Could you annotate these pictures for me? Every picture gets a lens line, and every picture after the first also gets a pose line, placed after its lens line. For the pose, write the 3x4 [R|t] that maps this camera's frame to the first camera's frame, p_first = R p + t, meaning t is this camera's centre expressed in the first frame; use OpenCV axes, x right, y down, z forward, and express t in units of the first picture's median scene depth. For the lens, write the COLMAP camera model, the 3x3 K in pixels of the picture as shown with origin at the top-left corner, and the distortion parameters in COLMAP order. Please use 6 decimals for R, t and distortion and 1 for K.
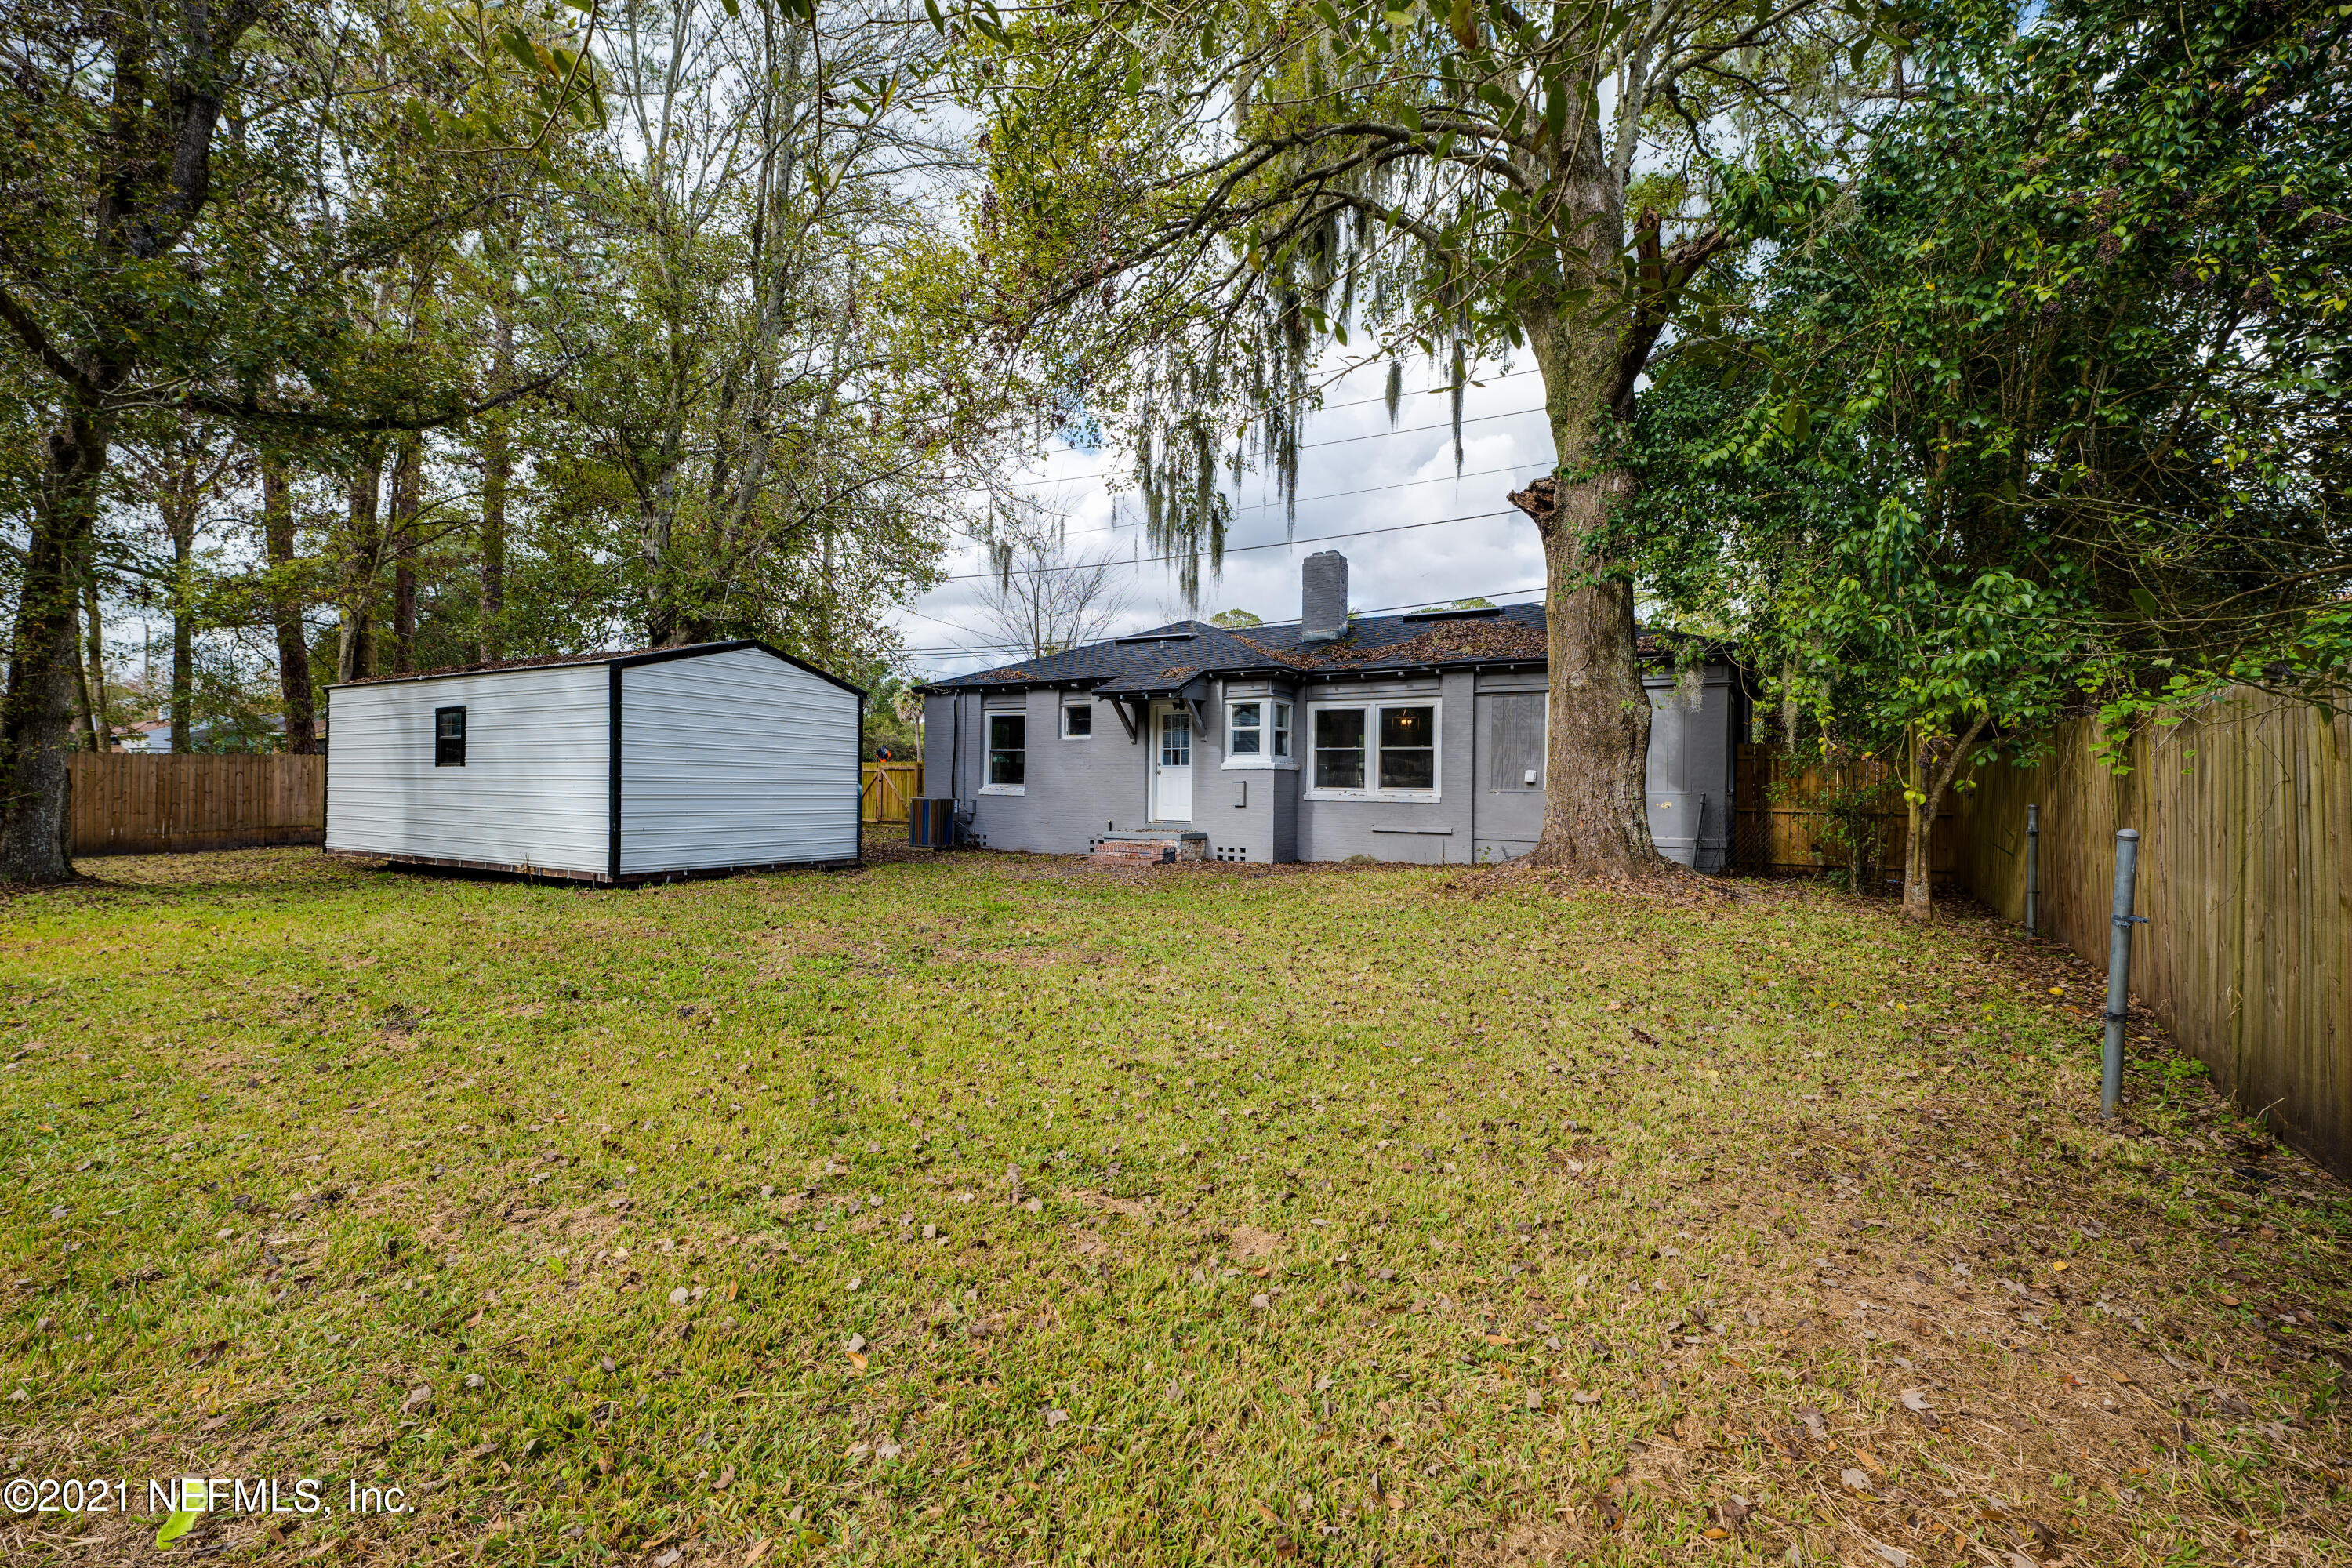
lens RADIAL K [[952.3, 0, 1176.6], [0, 952.3, 767.7], [0, 0, 1]] dist [0.000079, 0.000091]
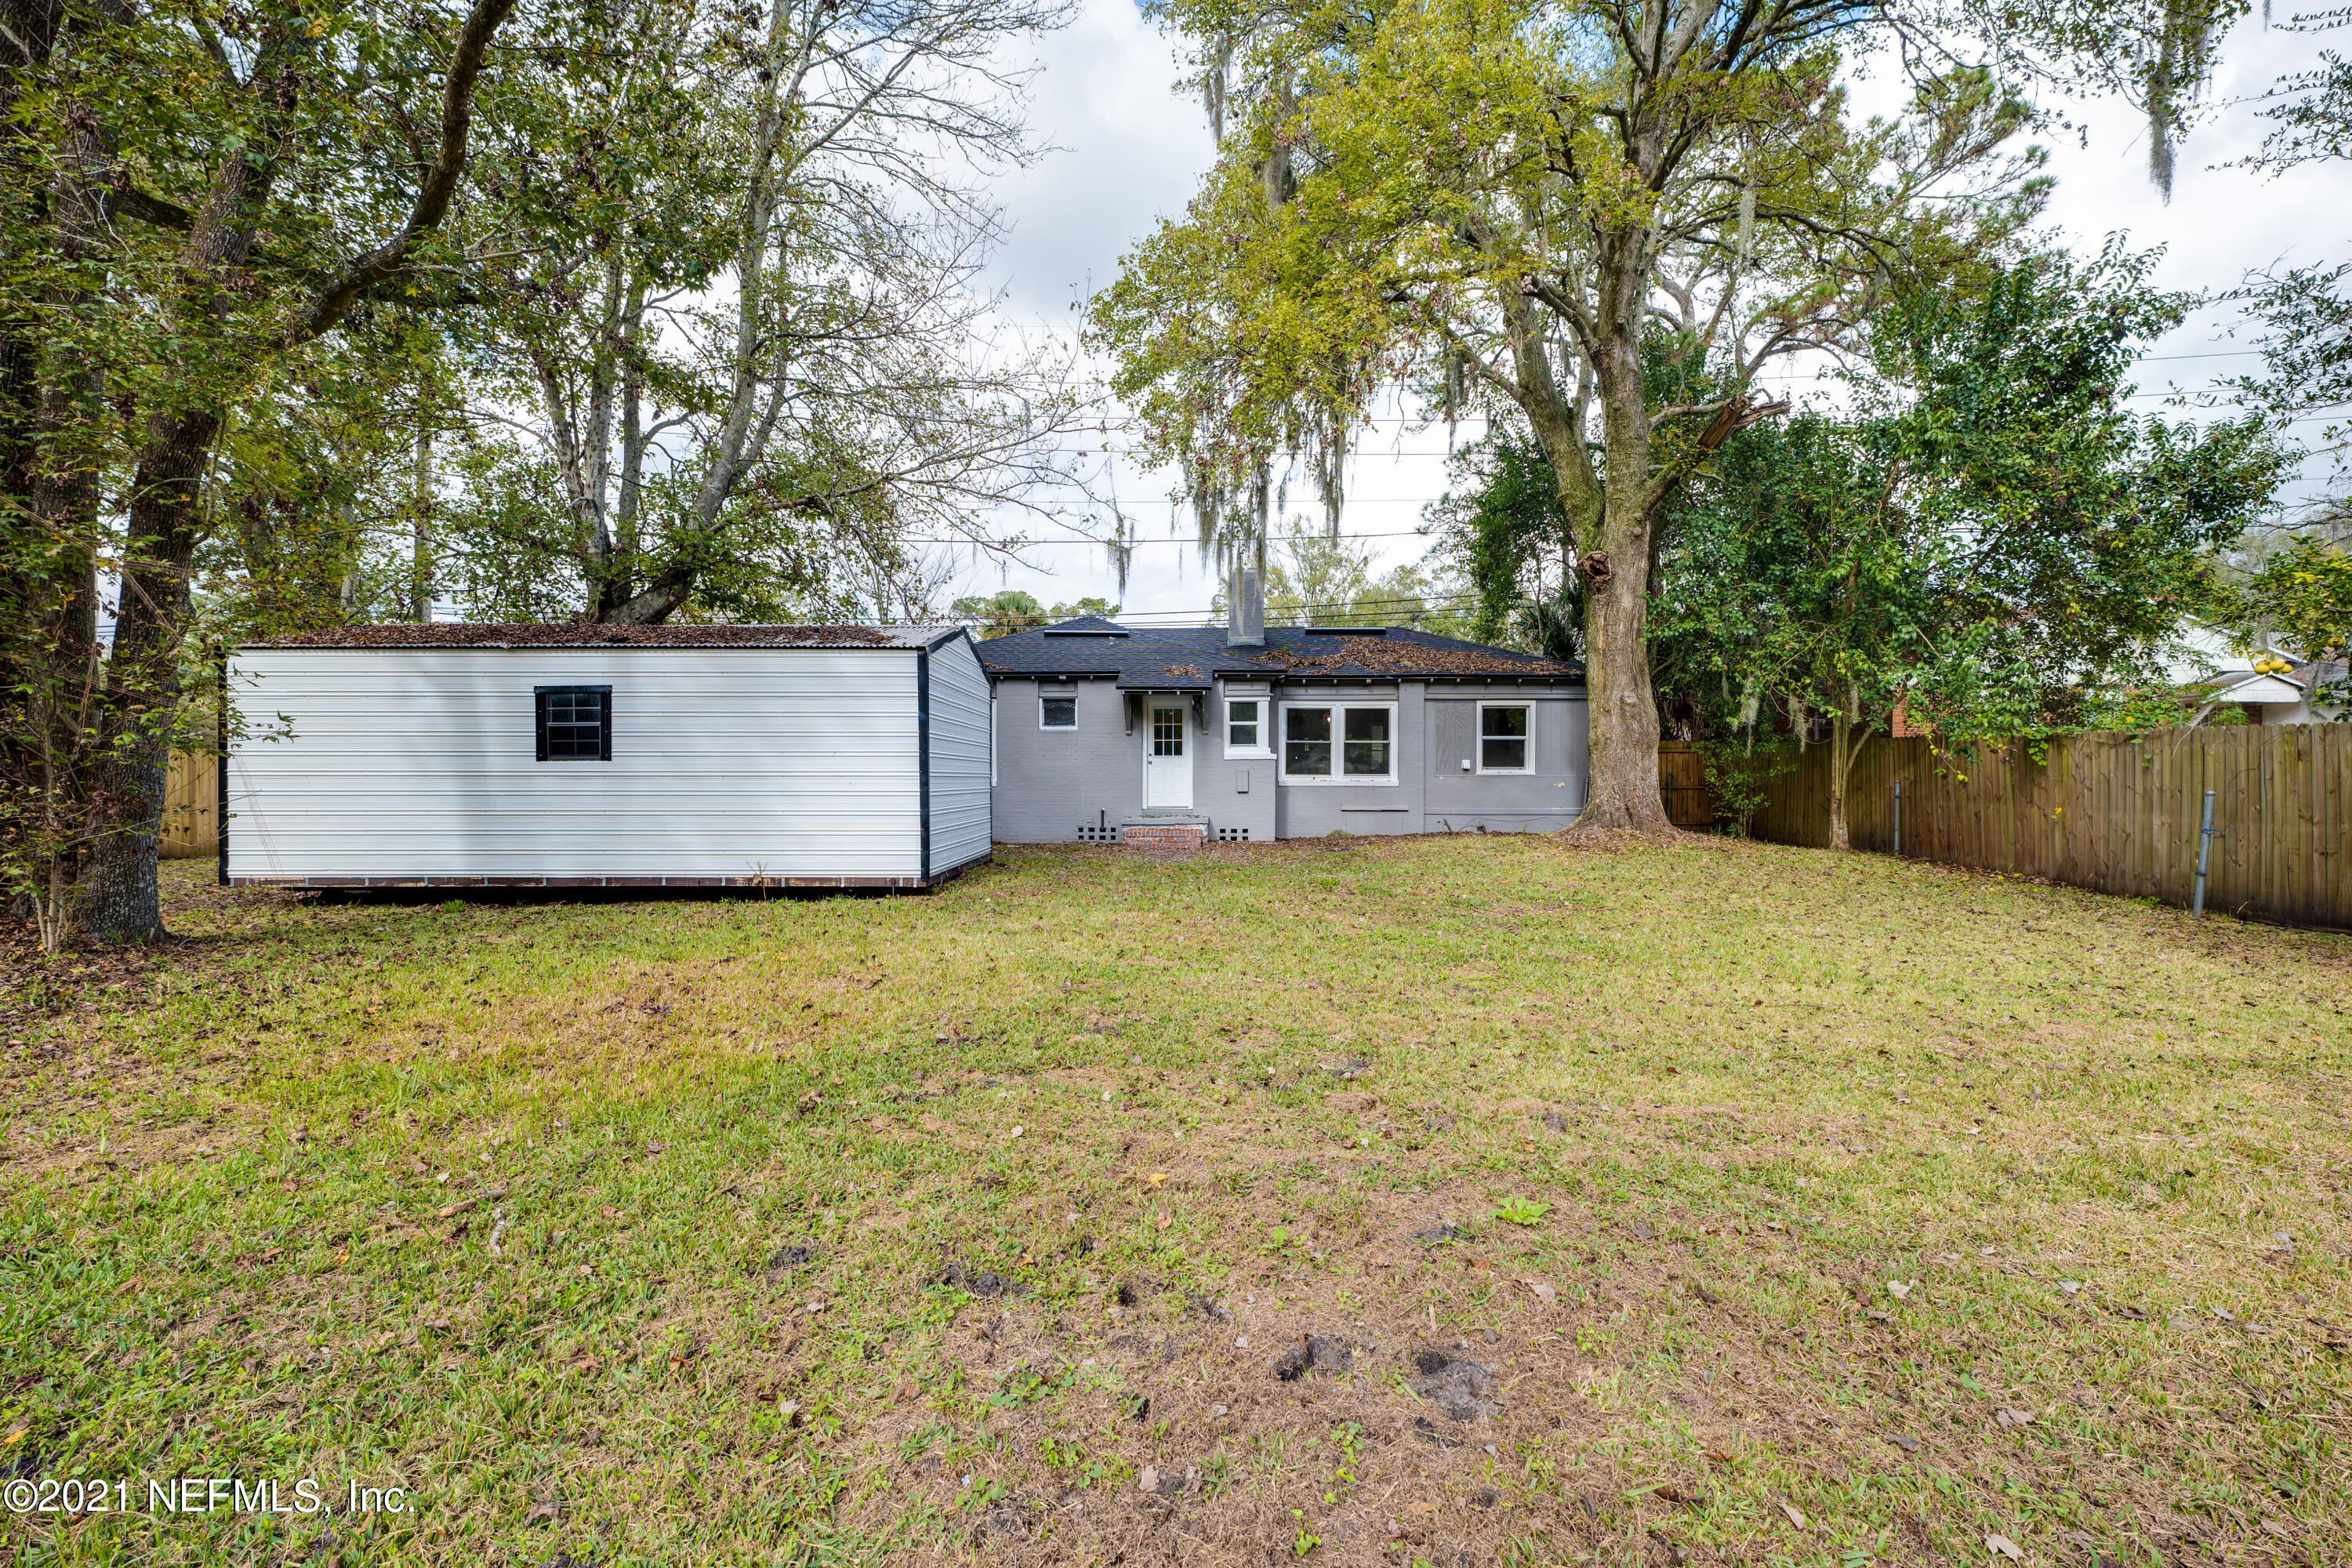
lens RADIAL K [[952.3, 0, 1146.3], [0, 952.3, 749.6], [0, 0, 1]] dist [0.000079, 0.000091]
pose [[0.884203, 0.001832, 0.467100, -0.574203], [-0.000253, 0.999994, -0.003443, -0.006364], [-0.467103, 0.002926, 0.884198, 0.057801]]
